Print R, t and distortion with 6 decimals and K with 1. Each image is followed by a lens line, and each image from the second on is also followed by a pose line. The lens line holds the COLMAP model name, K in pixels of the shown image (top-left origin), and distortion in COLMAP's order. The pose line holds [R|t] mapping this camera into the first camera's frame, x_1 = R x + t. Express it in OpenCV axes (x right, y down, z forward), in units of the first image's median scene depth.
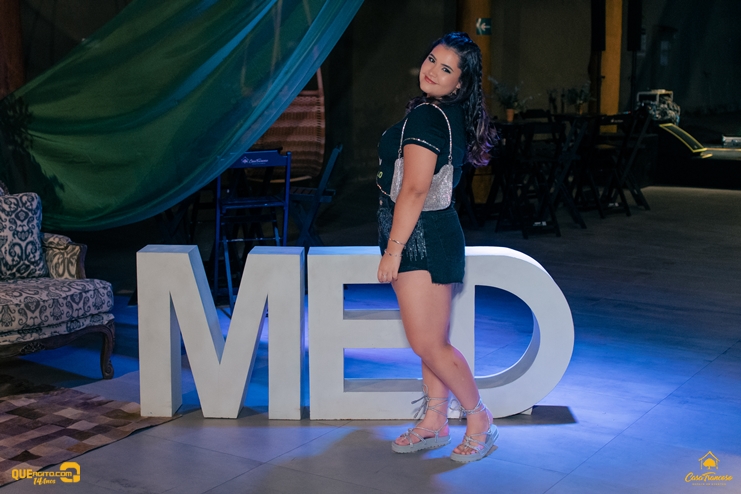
lens RADIAL K [[1122.1, 0, 370.5], [0, 1122.1, 247.0], [0, 0, 1]] dist [0.006381, -0.059364]
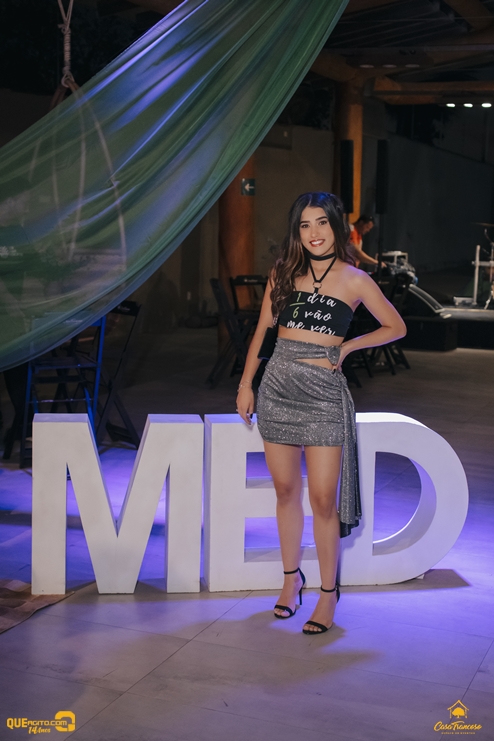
lens RADIAL K [[1122.1, 0, 247.0], [0, 1122.1, 370.5], [0, 0, 1]] dist [0.006381, -0.059364]
pose [[0.983819, -0.000165, 0.179163, -0.192887], [0.004844, 0.999659, -0.025676, -0.013210], [-0.179098, 0.026129, 0.983484, 0.028262]]
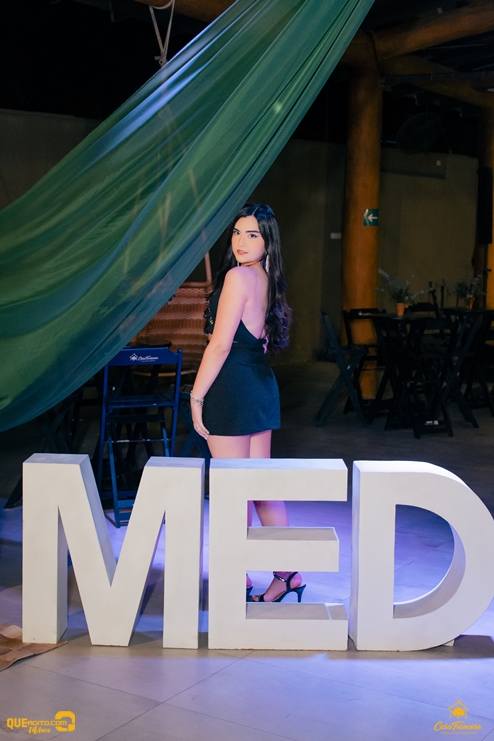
lens RADIAL K [[1122.1, 0, 247.0], [0, 1122.1, 370.5], [0, 0, 1]] dist [0.006381, -0.059364]
pose [[0.999819, 0.016531, 0.009449, -0.034118], [-0.016012, 0.998487, -0.052597, -0.024139], [-0.010304, 0.052436, 0.998571, 0.075782]]
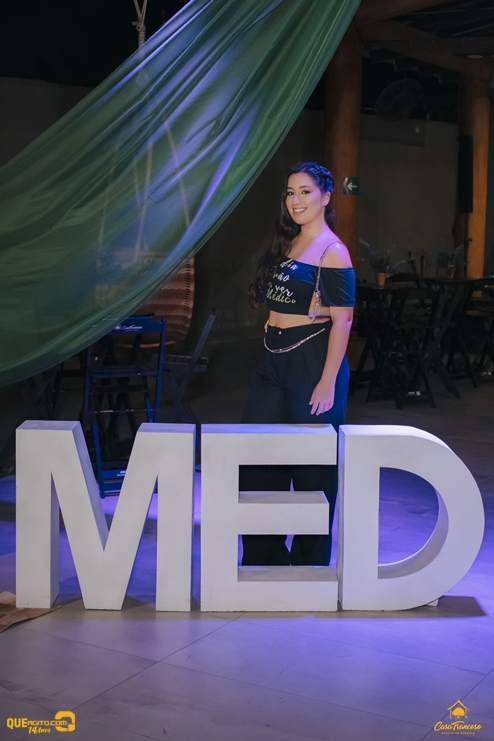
lens RADIAL K [[1171.7, 0, 258.2], [0, 1171.7, 353.7], [0, 0, 1]] dist [-0.000878, -0.005838]
pose [[0.998927, 0.011462, 0.044869, -0.051222], [-0.009374, 0.998875, -0.046487, -0.013702], [-0.045351, 0.046017, 0.997911, 0.023831]]
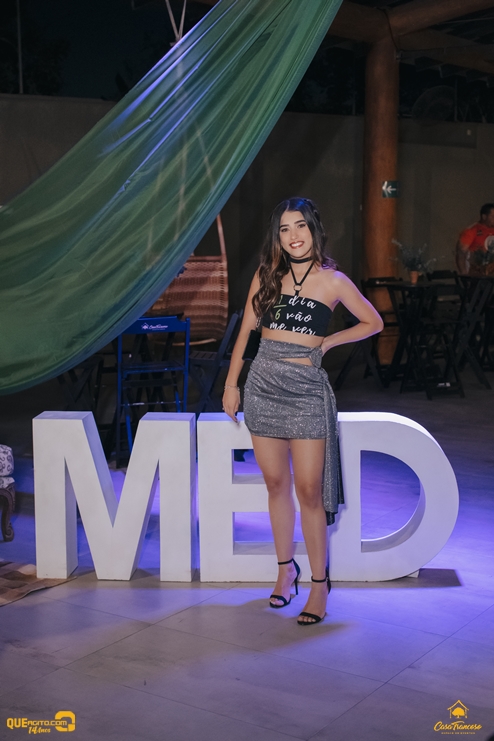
lens RADIAL K [[1122.1, 0, 247.0], [0, 1122.1, 370.5], [0, 0, 1]] dist [0.006381, -0.059364]
pose [[0.999166, -0.004193, -0.040608, 0.030350], [0.002992, 0.999558, -0.029581, -0.008356], [0.040714, 0.029435, 0.998737, -0.026546]]
